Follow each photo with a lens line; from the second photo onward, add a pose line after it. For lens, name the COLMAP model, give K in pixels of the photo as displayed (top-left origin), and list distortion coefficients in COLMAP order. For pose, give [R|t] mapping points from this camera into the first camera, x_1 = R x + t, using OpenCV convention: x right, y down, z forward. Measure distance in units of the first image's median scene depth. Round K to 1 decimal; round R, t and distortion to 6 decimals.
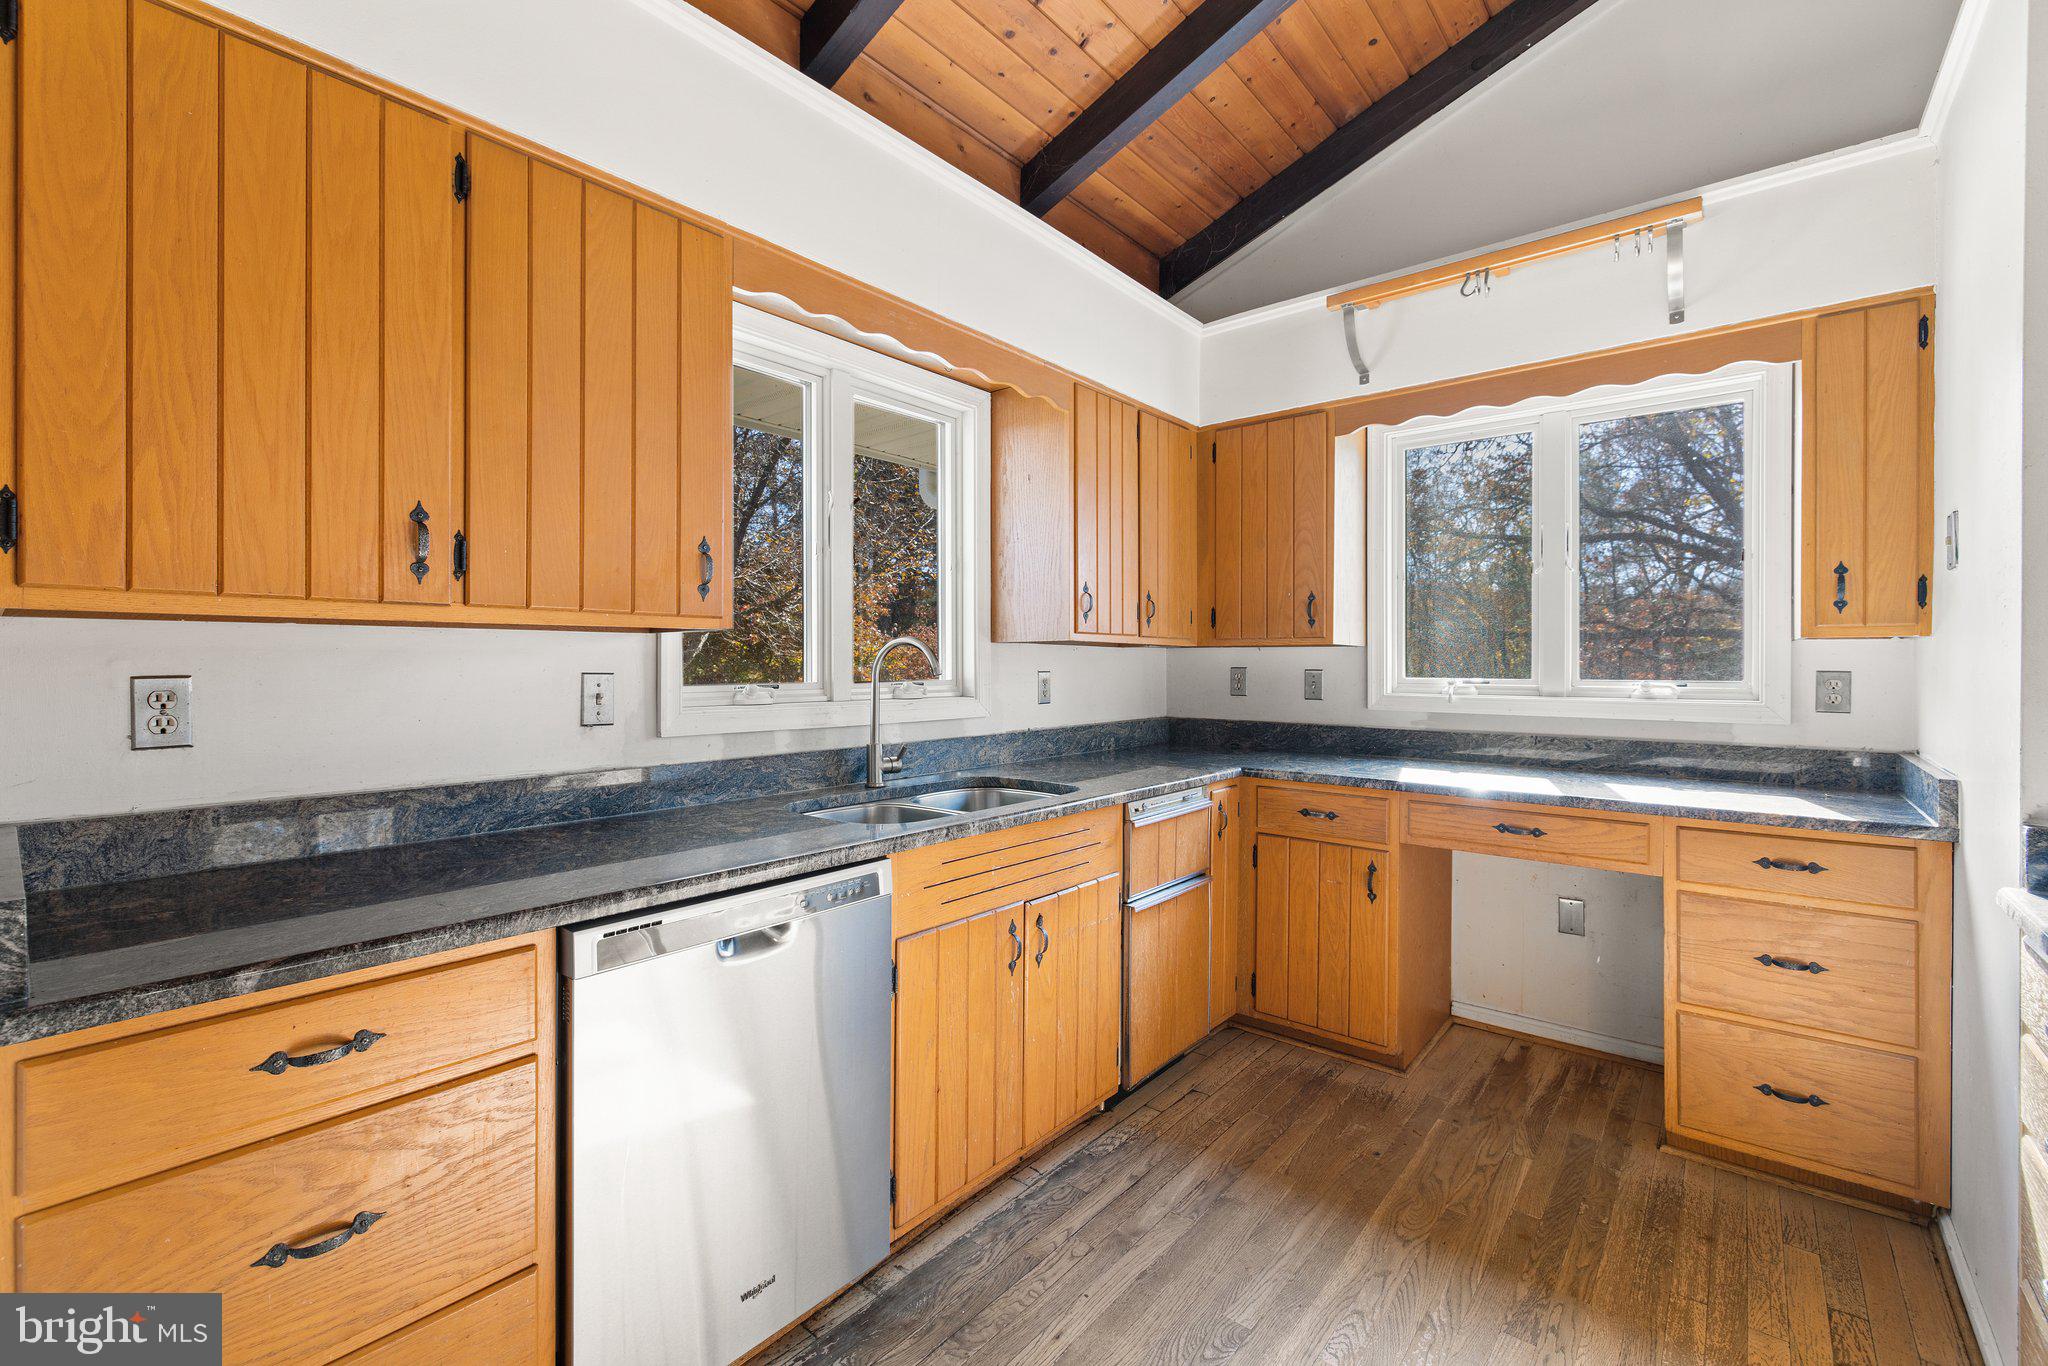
lens RADIAL K [[860.5, 0, 1019.5], [0, 860.5, 667.2], [0, 0, 1]] dist [-0.000196, 0.000270]
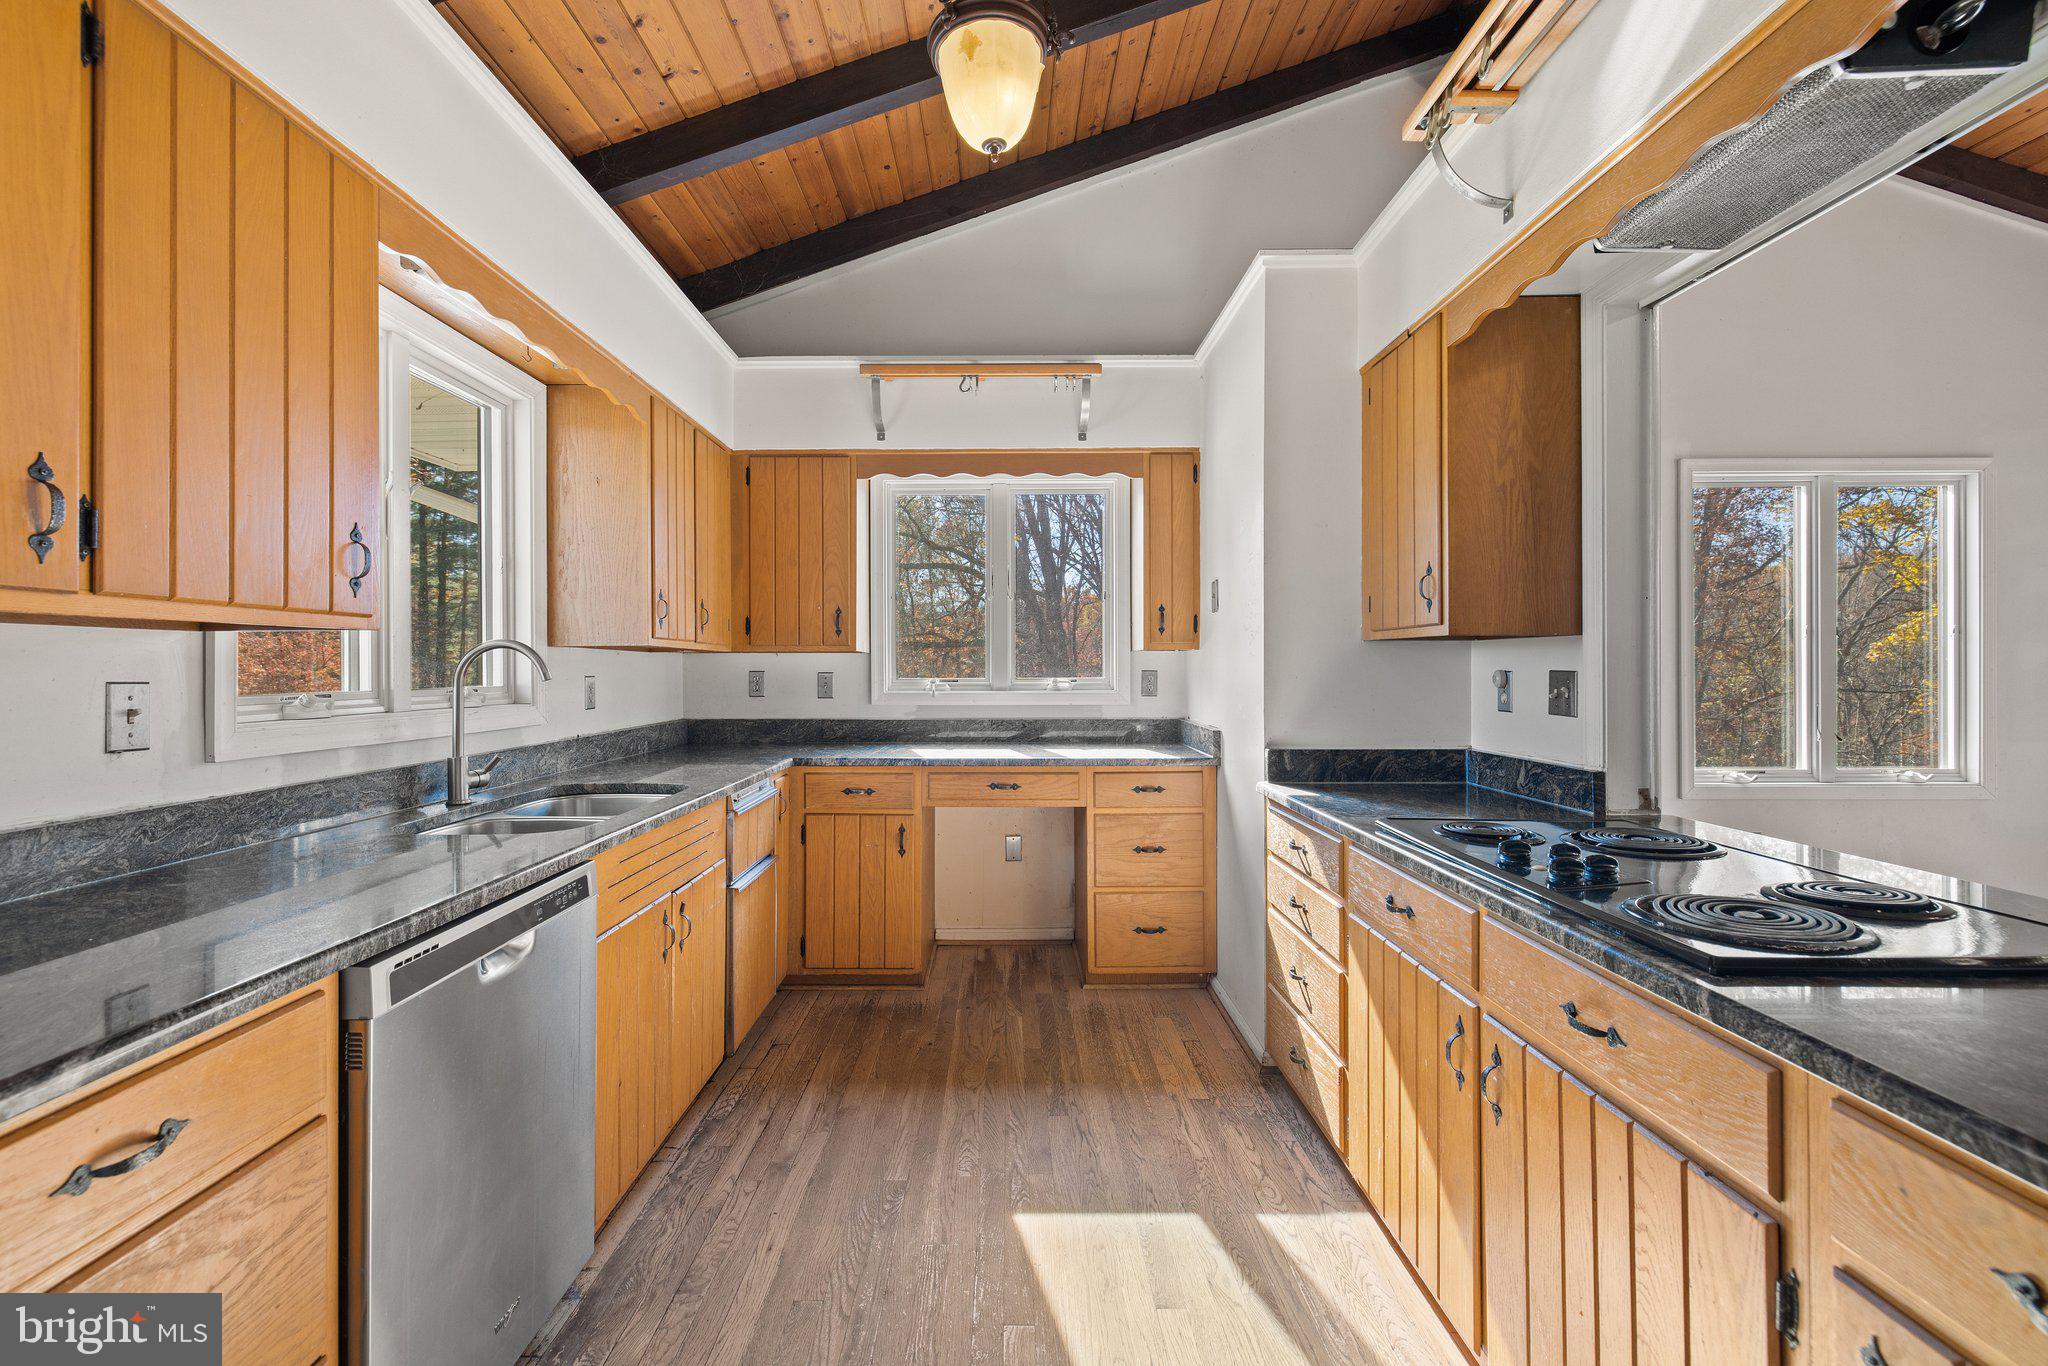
lens RADIAL K [[843.9, 0, 998.7], [0, 843.9, 669.7], [0, 0, 1]] dist [-0.002768, -0.000010]
pose [[0.773896, -0.005810, 0.633286, -0.274283], [0.007487, 0.999972, 0.000025, 0.001052], [-0.633268, 0.004722, 0.773918, -0.047895]]
